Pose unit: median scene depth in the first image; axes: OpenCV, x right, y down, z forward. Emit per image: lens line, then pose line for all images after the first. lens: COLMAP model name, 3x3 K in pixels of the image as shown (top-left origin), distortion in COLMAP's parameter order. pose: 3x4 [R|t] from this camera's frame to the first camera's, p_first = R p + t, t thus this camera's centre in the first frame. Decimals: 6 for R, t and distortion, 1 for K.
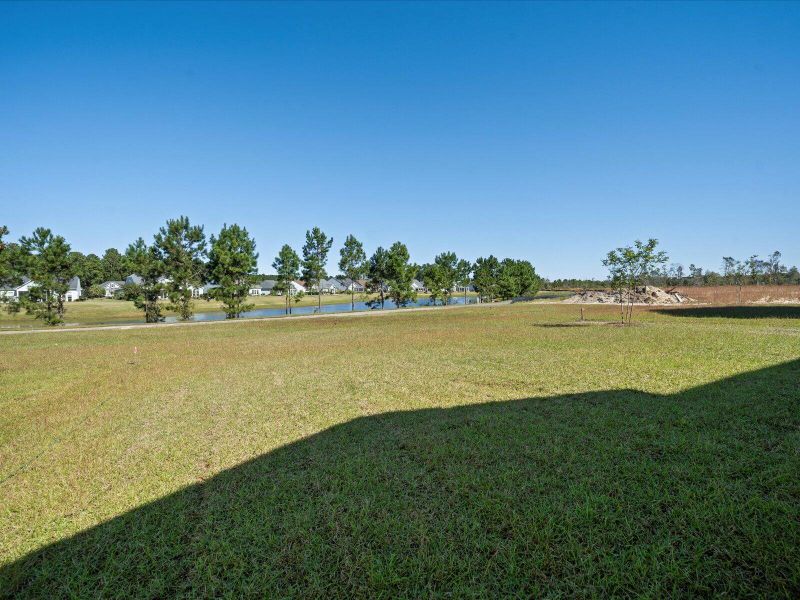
lens RADIAL K [[365.3, 0, 402.4], [0, 365.3, 295.2], [0, 0, 1]] dist [0.003737, -0.003360]
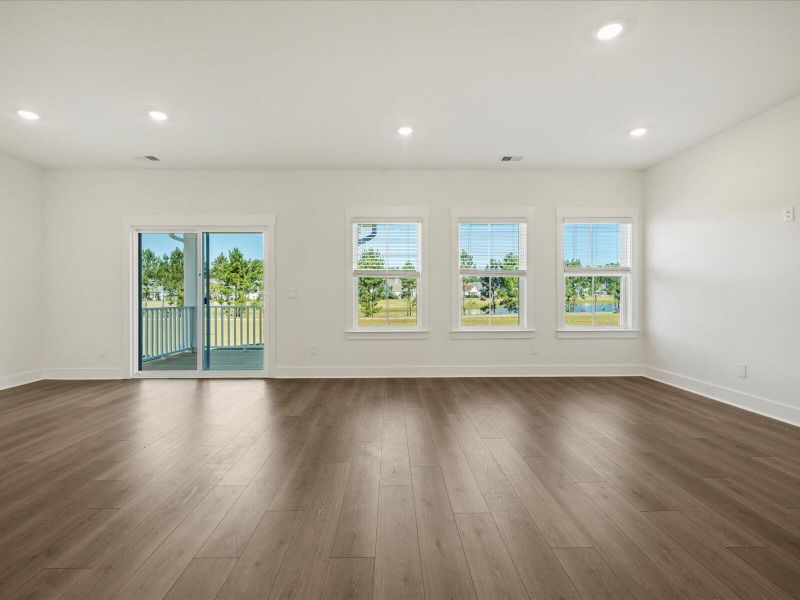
lens RADIAL K [[365.3, 0, 391.9], [0, 365.3, 294.5], [0, 0, 1]] dist [0.003737, -0.003360]
pose [[0.883416, 0.012361, -0.468426, 0.208625], [-0.016372, 0.999856, -0.004491, -0.013038], [0.468303, 0.011637, 0.883491, -0.137821]]
